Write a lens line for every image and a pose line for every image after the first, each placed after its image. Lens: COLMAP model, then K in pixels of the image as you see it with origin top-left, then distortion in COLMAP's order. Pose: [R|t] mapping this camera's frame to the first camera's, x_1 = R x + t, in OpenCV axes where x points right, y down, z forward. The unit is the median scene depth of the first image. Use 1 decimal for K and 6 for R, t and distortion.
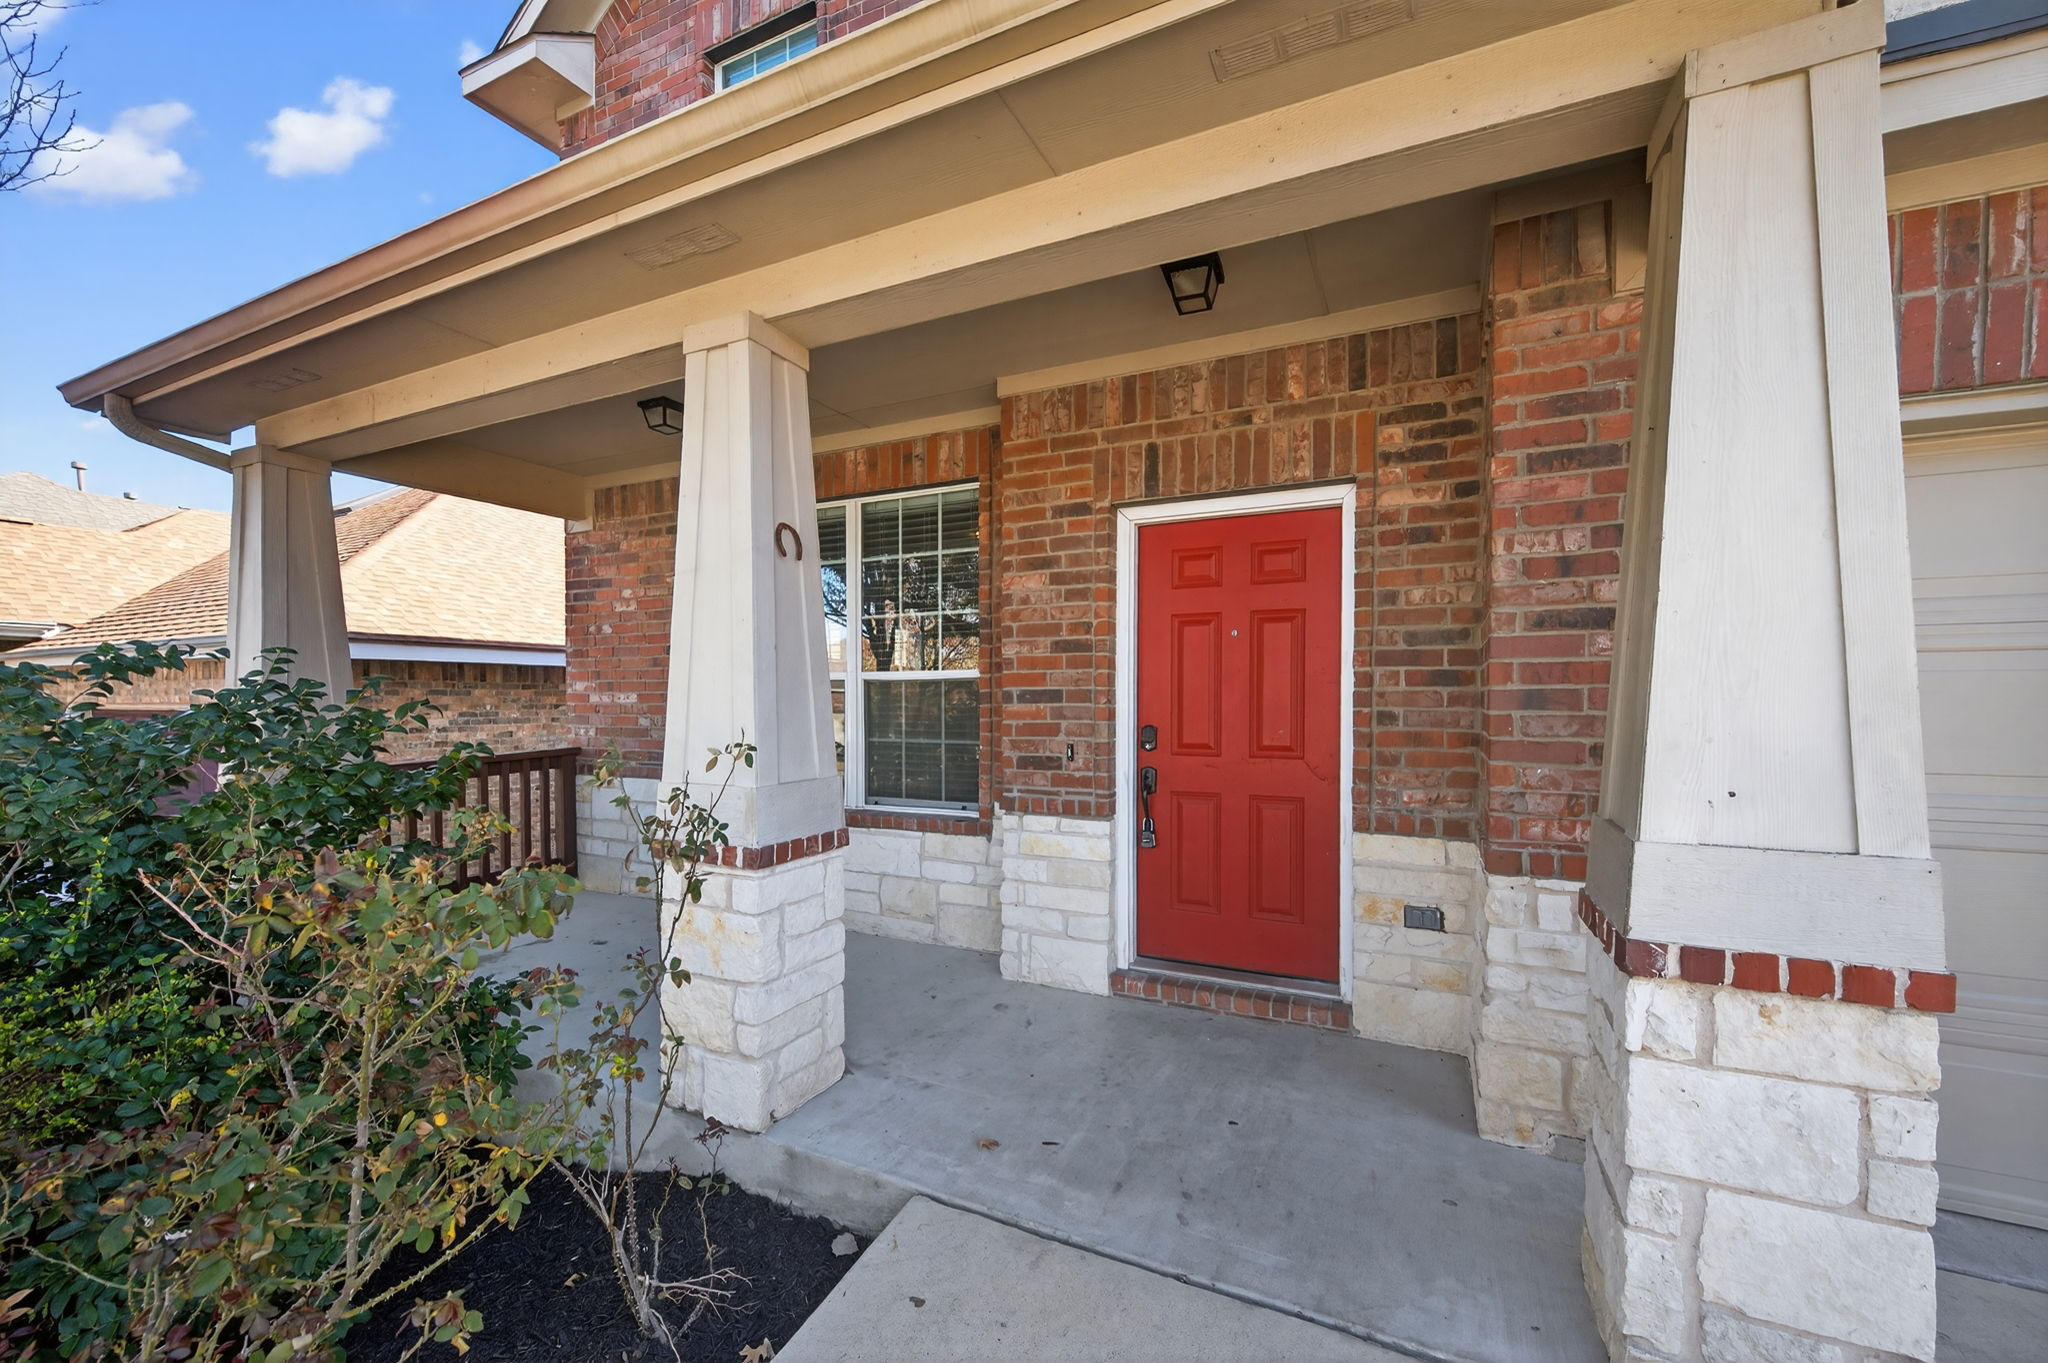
lens RADIAL K [[801.6, 0, 1017.4], [0, 801.6, 685.6], [0, 0, 1]] dist [0.011597, -0.000260]
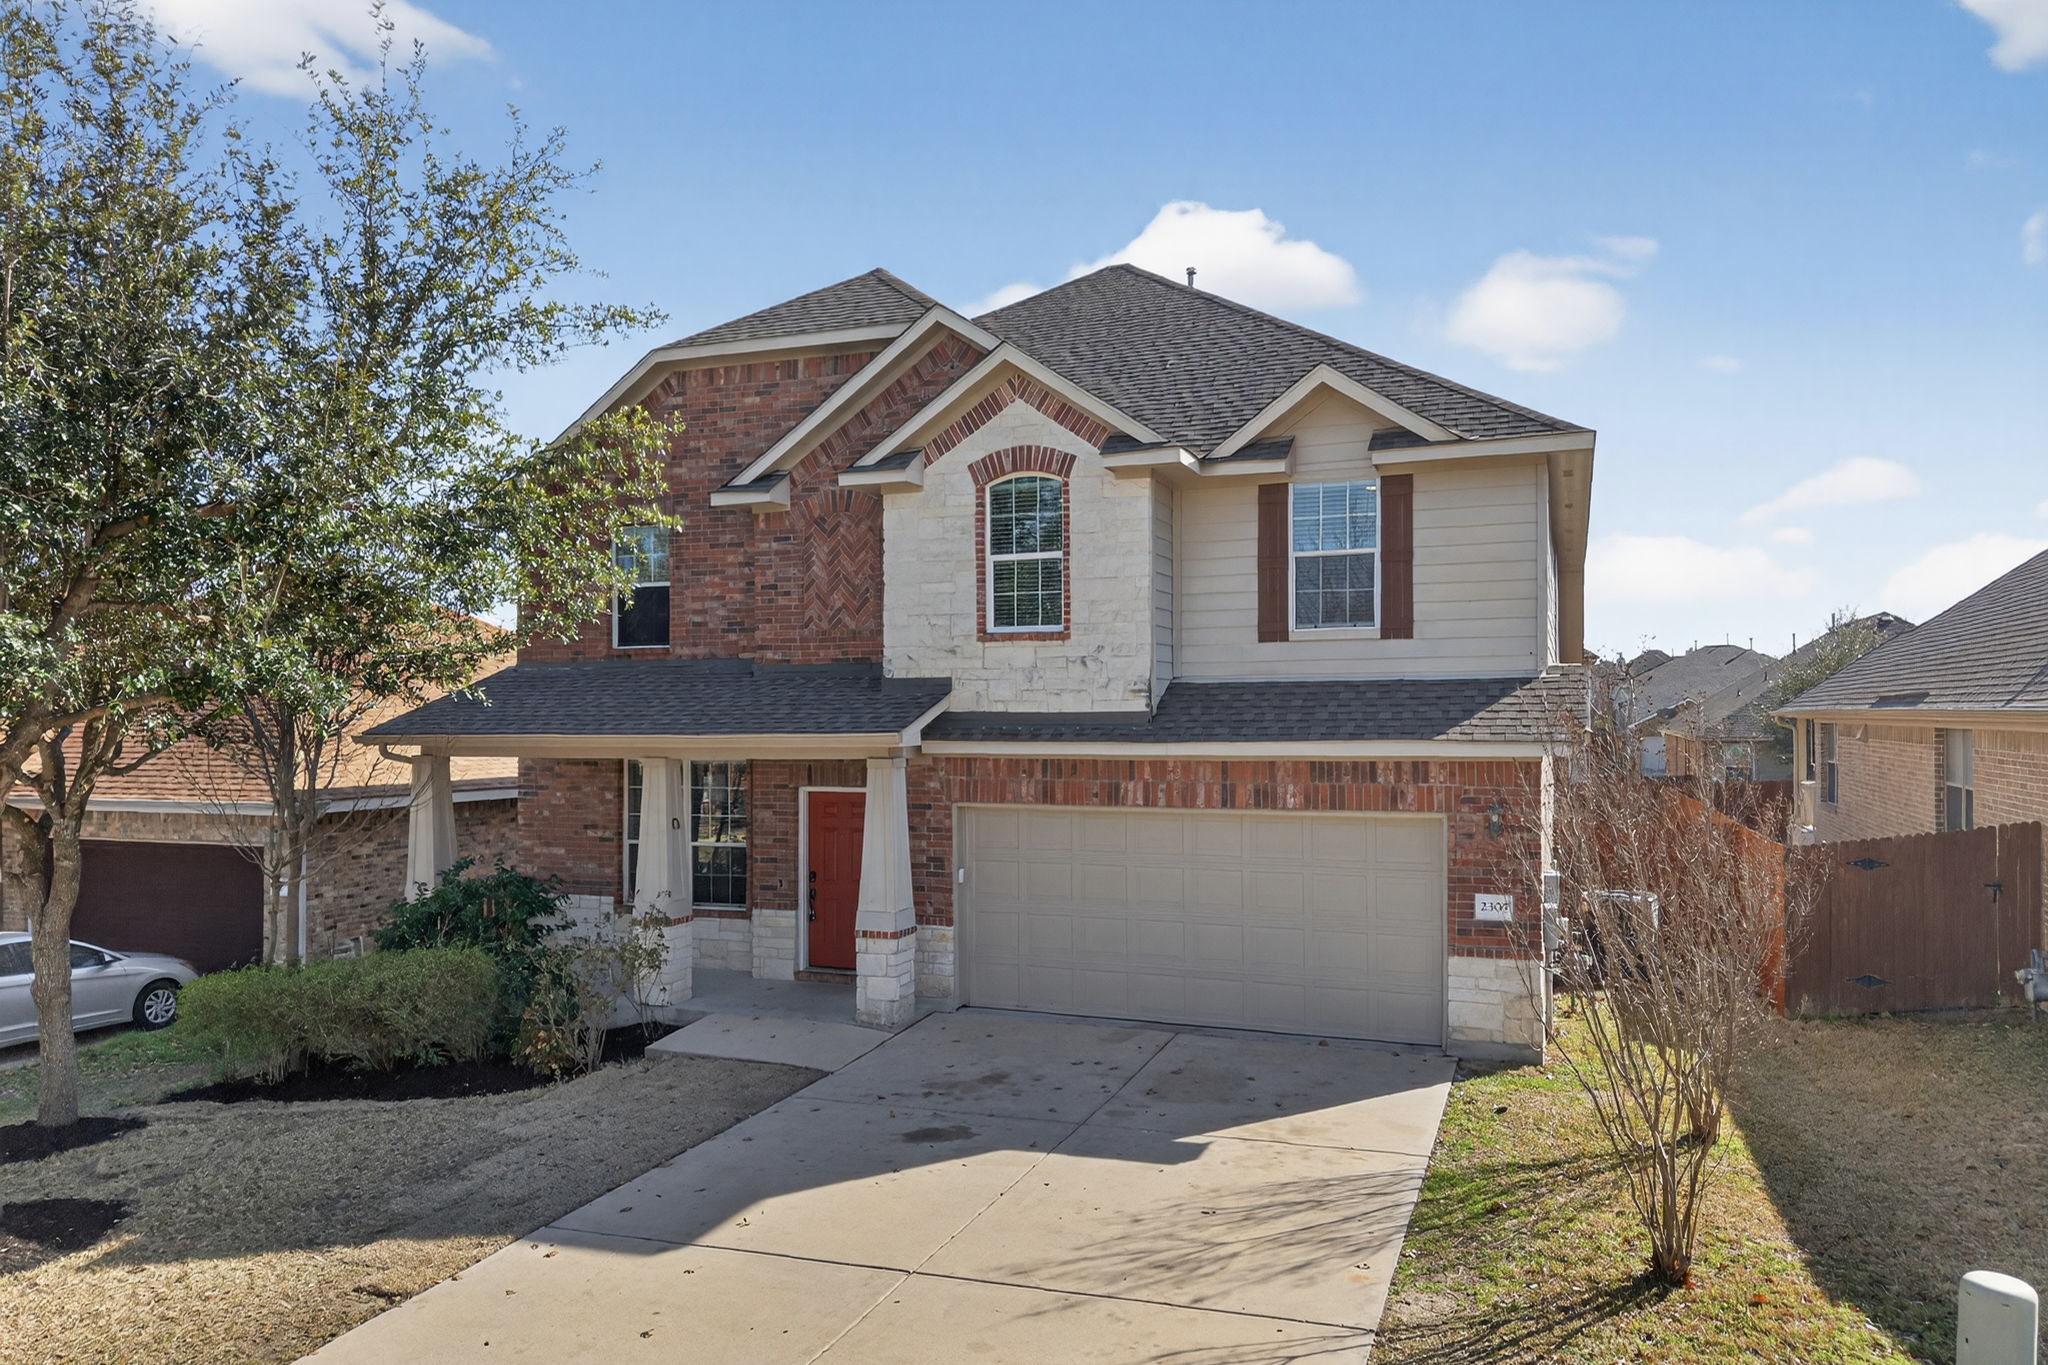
lens RADIAL K [[1168.3, 0, 1002.6], [0, 1168.3, 666.9], [0, 0, 1]] dist [0.018522, -0.000072]
pose [[0.993591, 0.002580, 0.113010, 0.337765], [0.002428, 0.999022, -0.044159, -0.424563], [-0.113013, 0.044151, 0.992612, -2.700884]]
